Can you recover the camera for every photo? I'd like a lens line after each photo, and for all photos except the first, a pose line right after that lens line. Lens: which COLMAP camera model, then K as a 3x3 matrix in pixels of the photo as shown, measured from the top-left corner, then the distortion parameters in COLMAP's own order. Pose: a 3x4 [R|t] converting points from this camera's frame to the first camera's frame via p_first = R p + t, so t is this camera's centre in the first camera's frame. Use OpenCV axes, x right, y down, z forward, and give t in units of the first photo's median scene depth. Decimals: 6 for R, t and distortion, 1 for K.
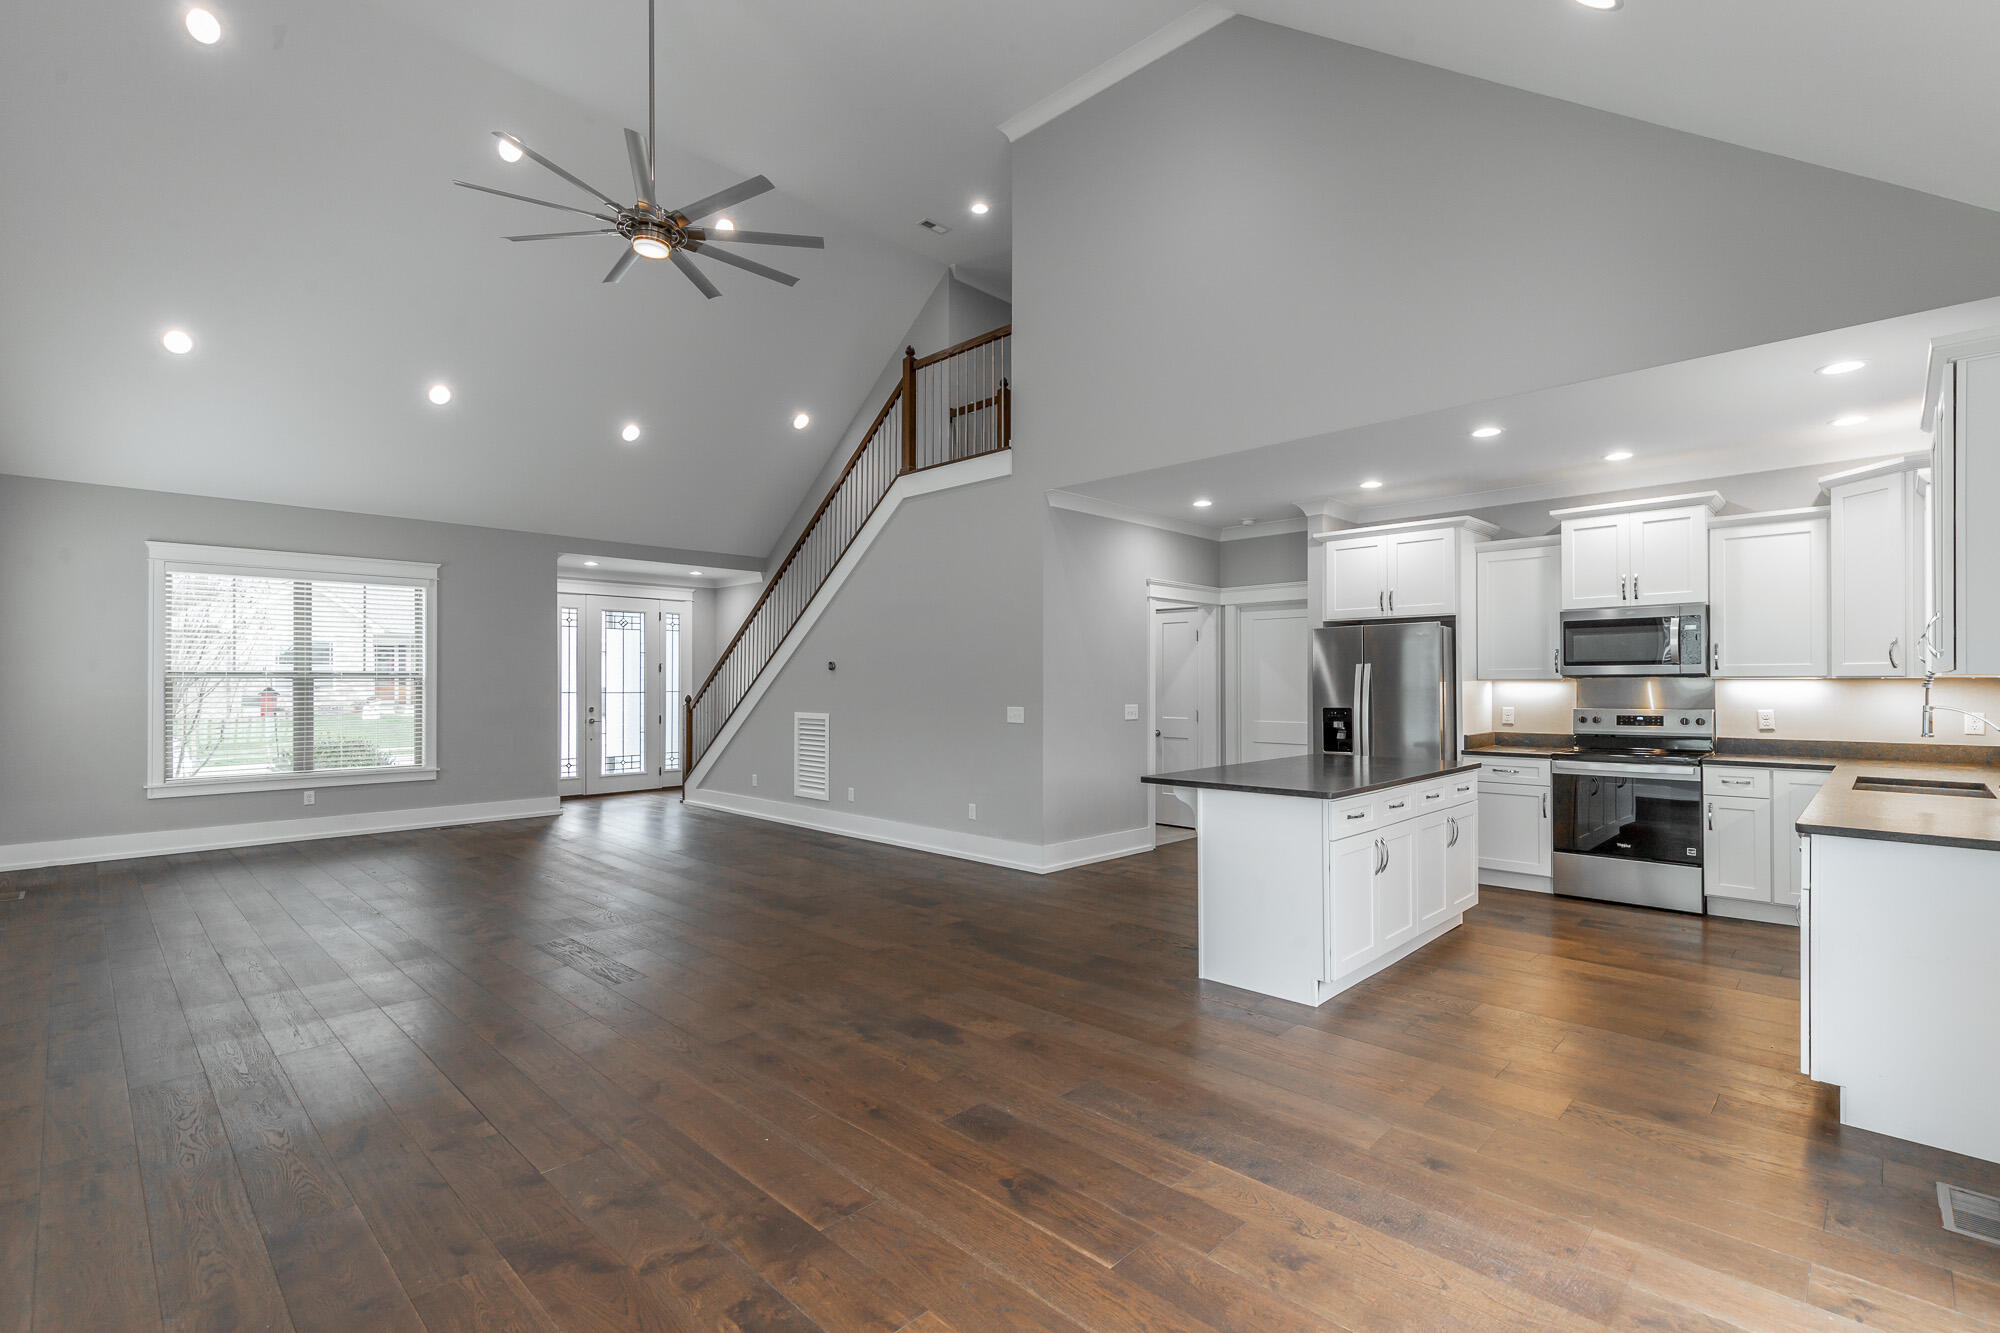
lens RADIAL K [[907.3, 0, 1015.6], [0, 907.3, 679.1], [0, 0, 1]] dist [0.009499, -0.001566]
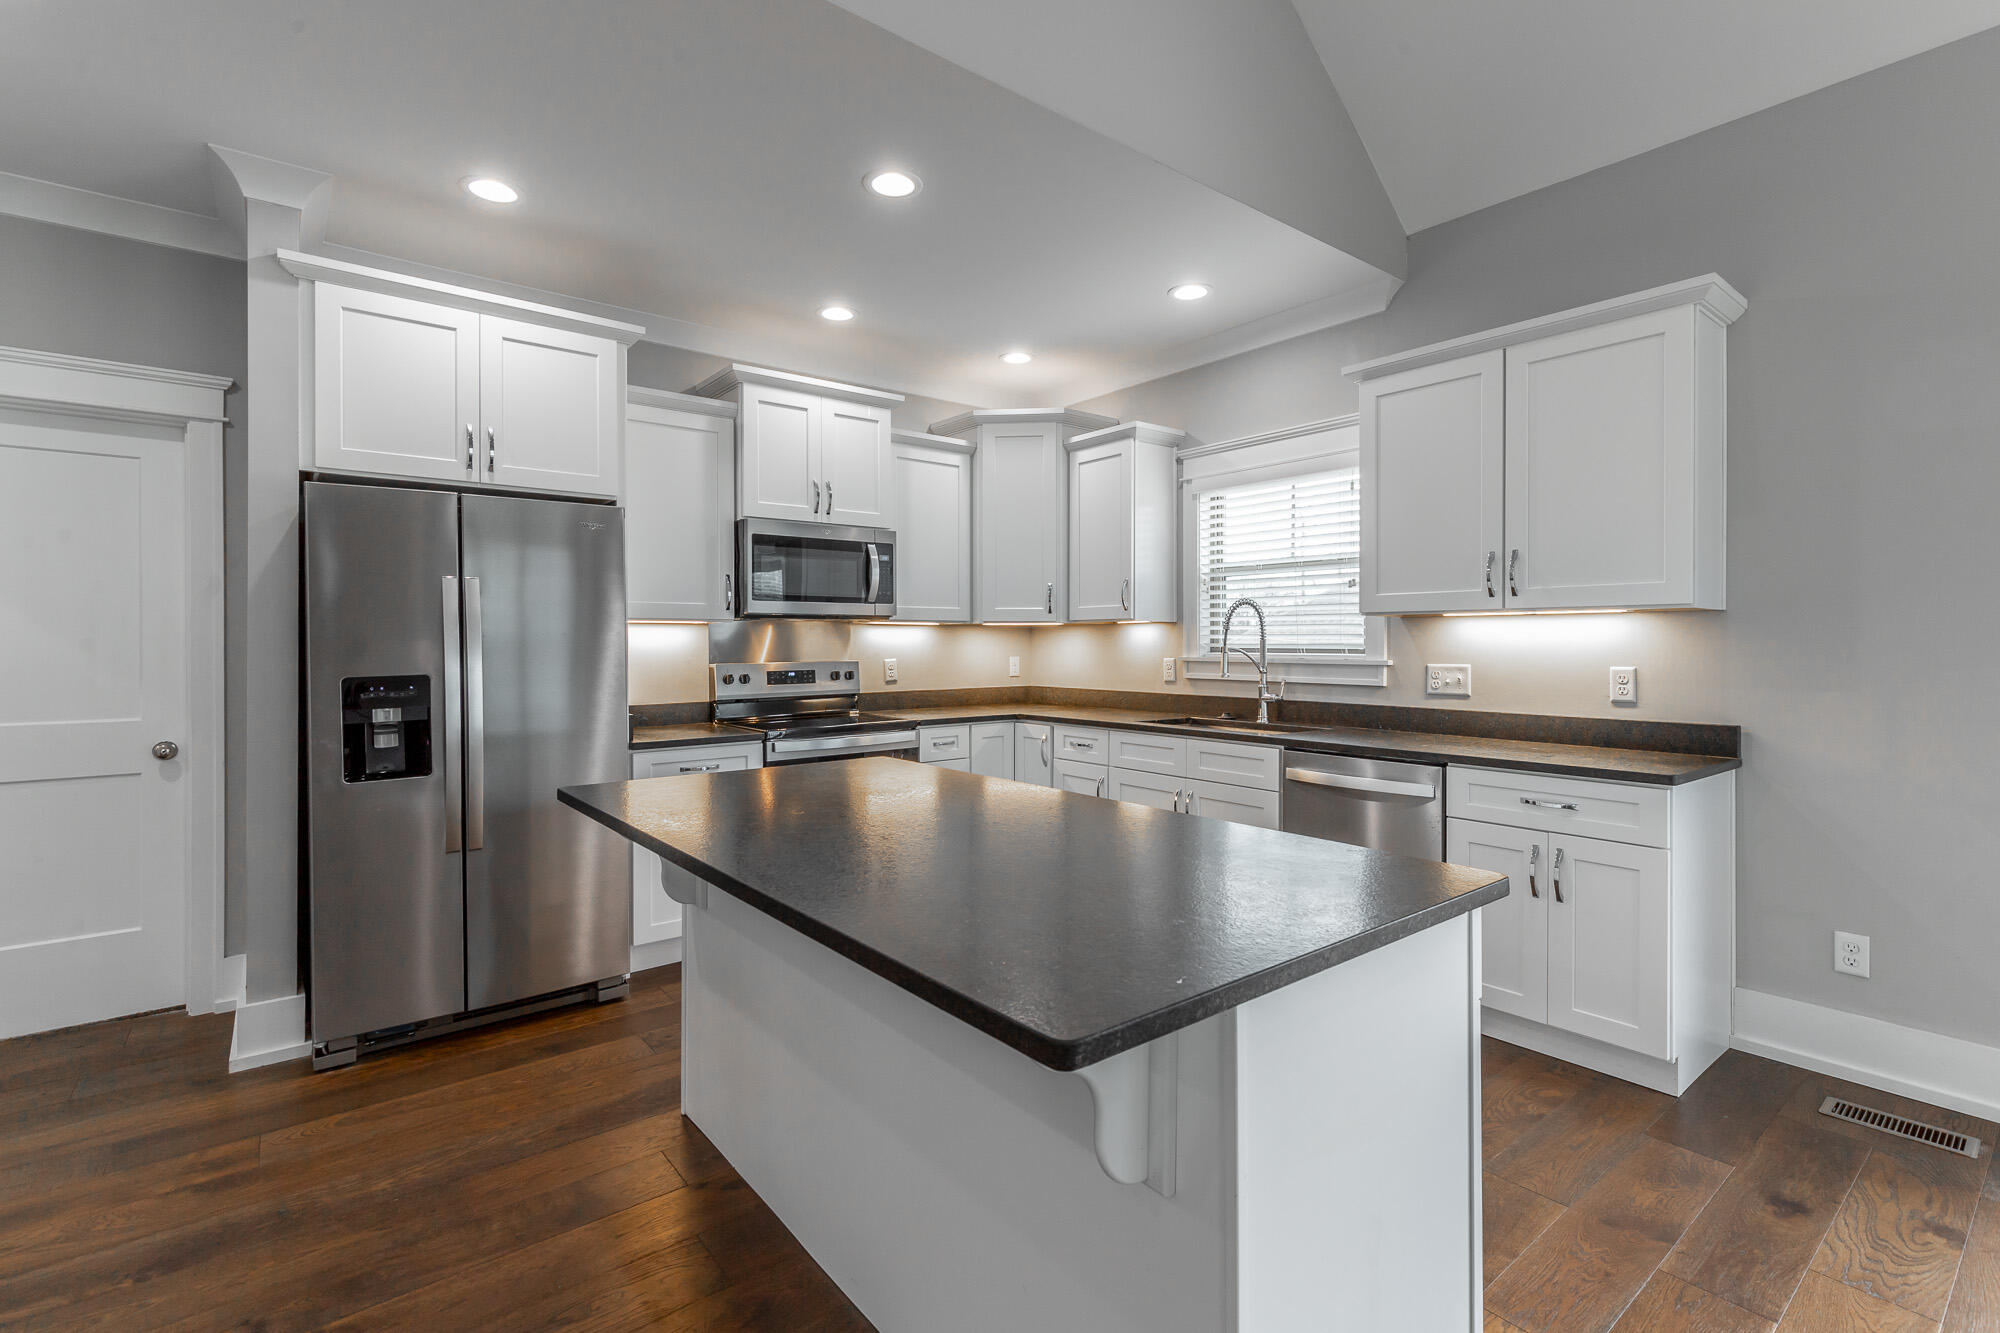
lens RADIAL K [[907.3, 0, 1010.9], [0, 907.3, 645.1], [0, 0, 1]] dist [0.009499, -0.001566]
pose [[0.124118, -0.002233, 0.992265, -0.035561], [-0.003769, 0.999989, 0.002722, 0.015299], [-0.992260, -0.004078, 0.124108, 0.678781]]
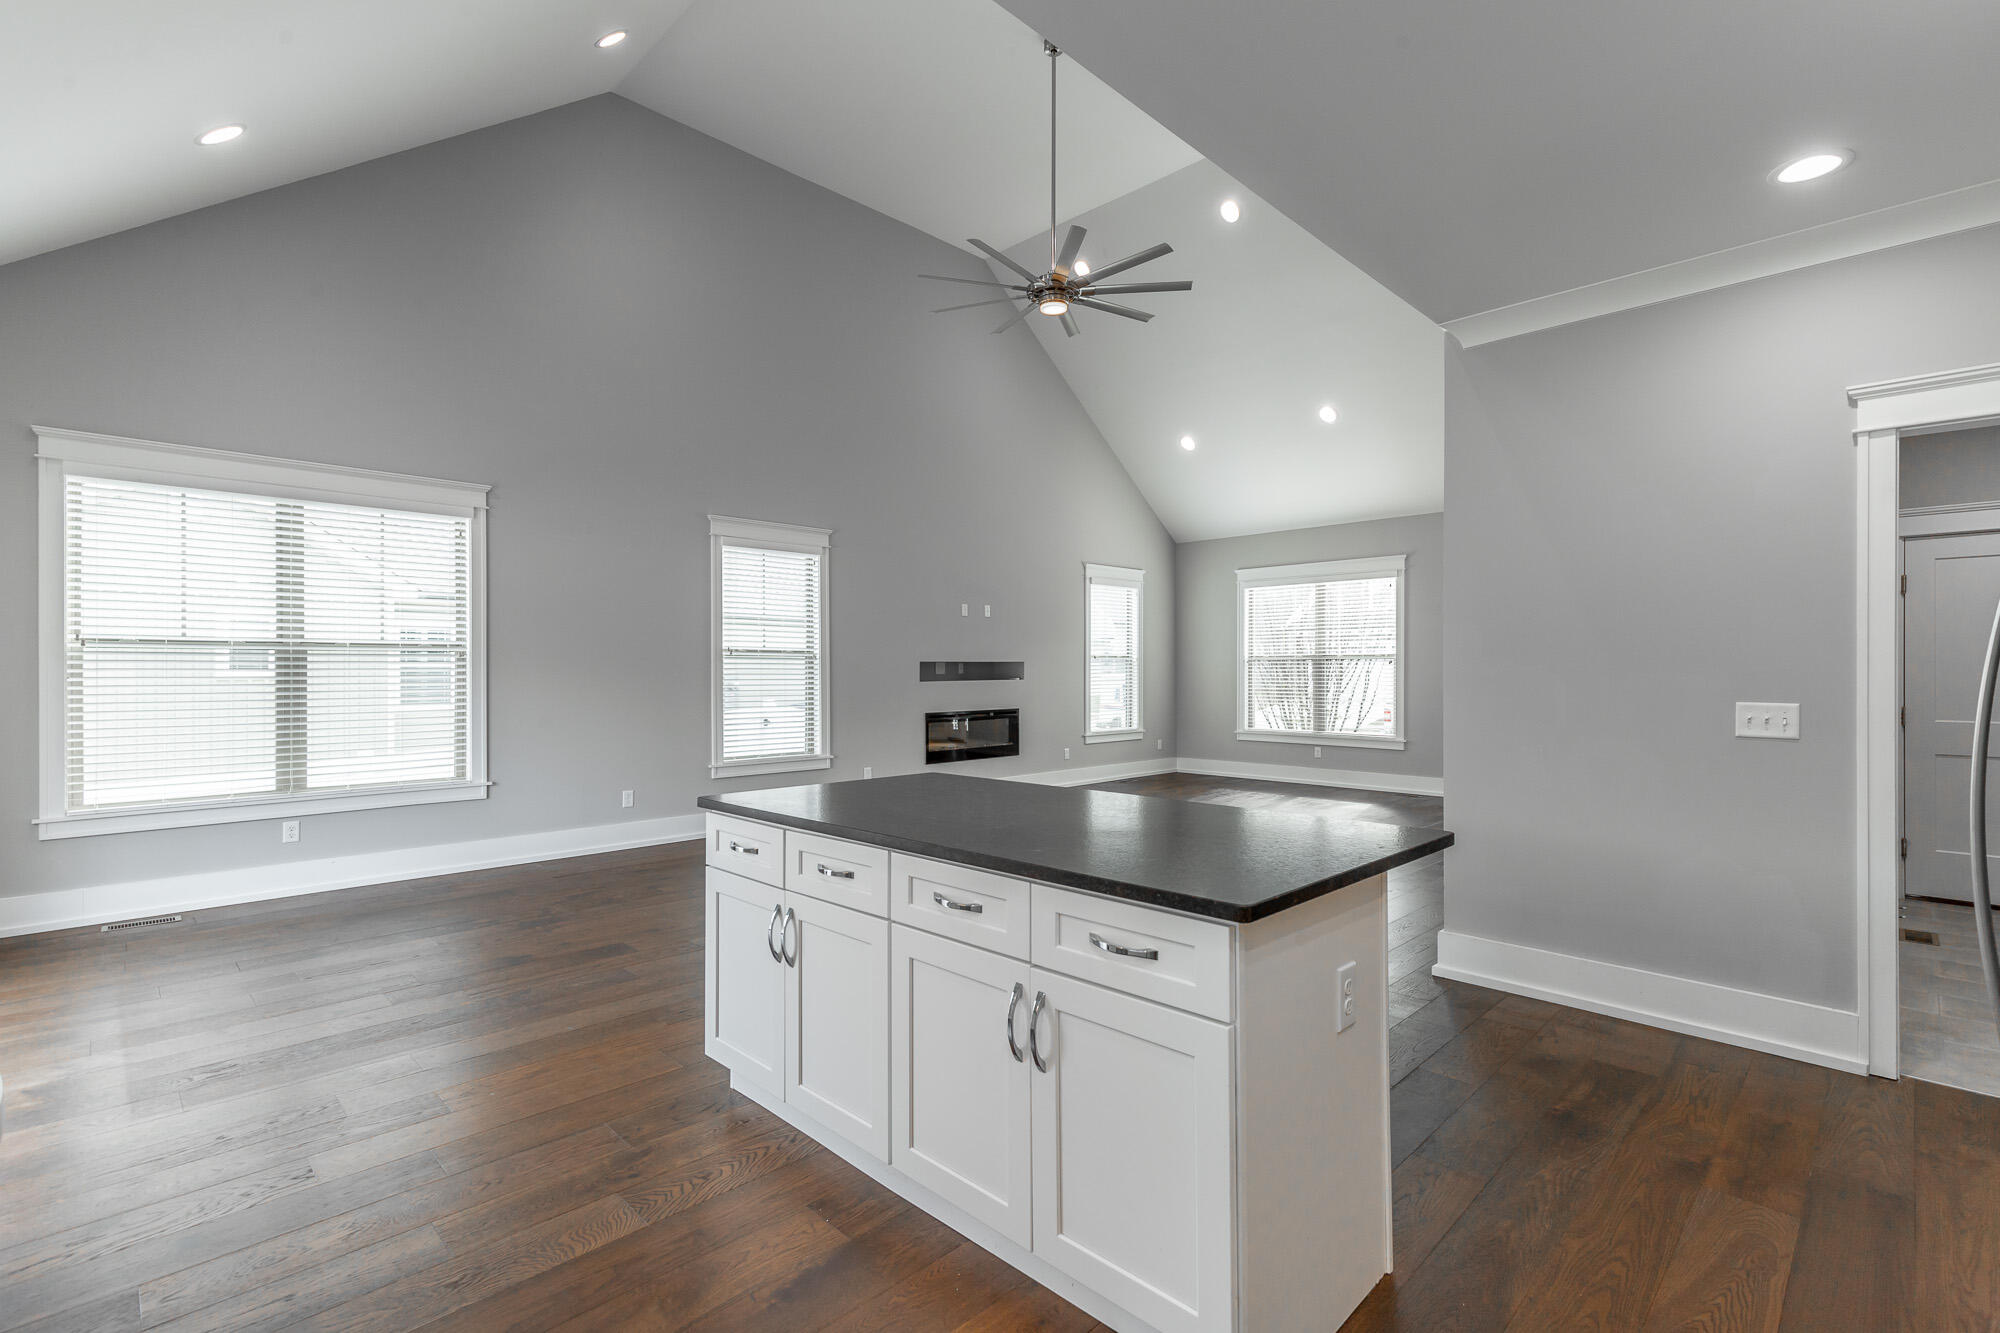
lens RADIAL K [[907.3, 0, 1019.2], [0, 907.3, 668.3], [0, 0, 1]] dist [0.009499, -0.001566]
pose [[-0.006754, 0.000040, -0.999977, 0.642595], [0.006315, 0.999980, -0.000003, 0.011326], [0.999957, -0.006315, -0.006754, 0.742466]]
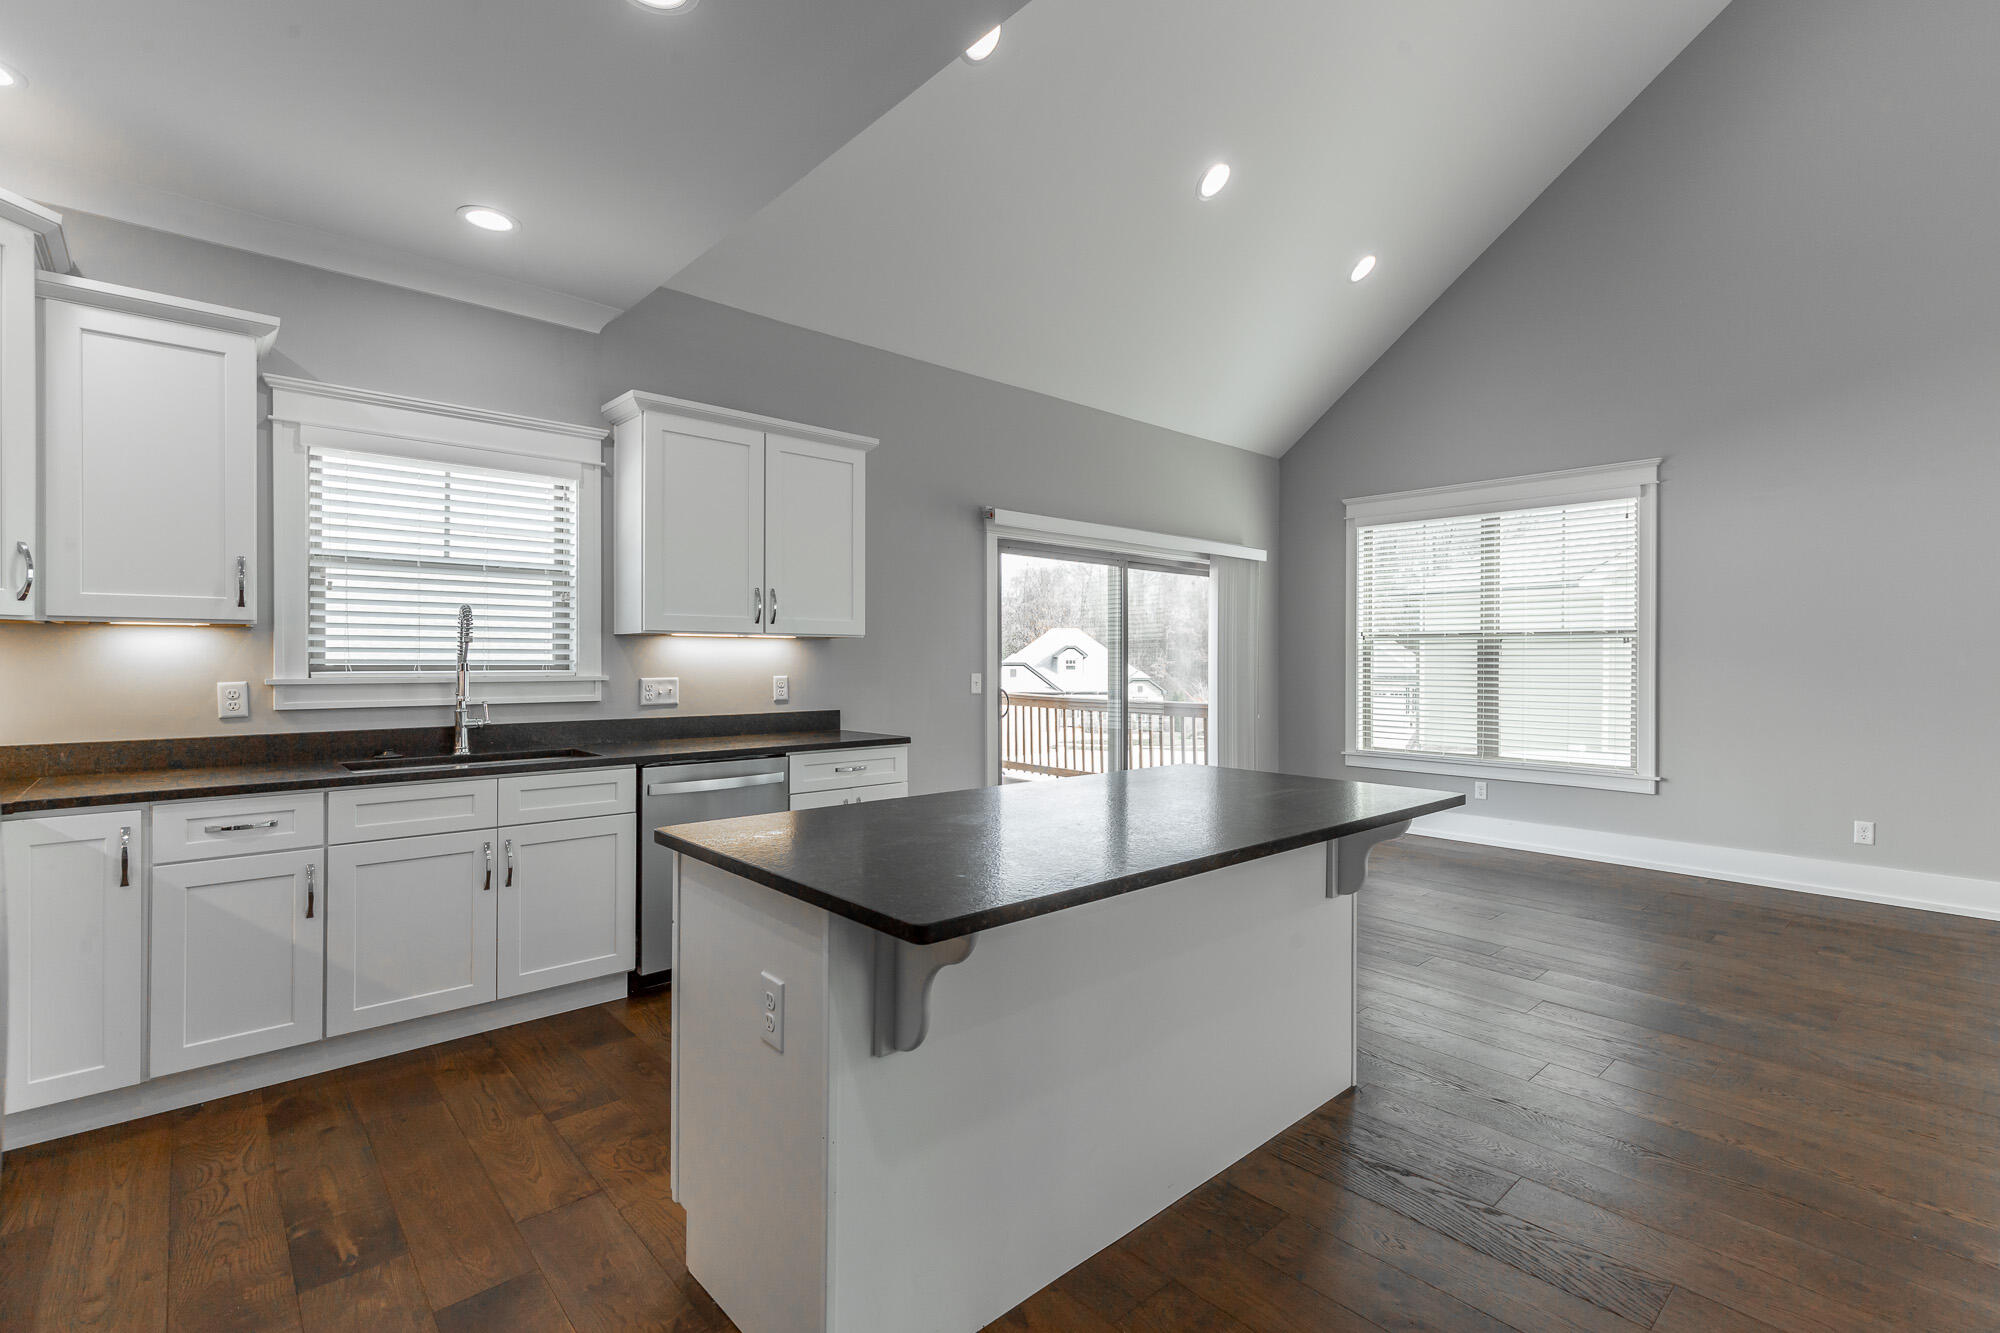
lens RADIAL K [[907.3, 0, 1006.2], [0, 907.3, 659.8], [0, 0, 1]] dist [0.009499, -0.001566]
pose [[-0.997872, -0.001666, 0.065187, 0.271461], [-0.001845, 0.999995, -0.002692, 0.016310], [-0.065182, -0.002806, -0.997869, 1.100026]]
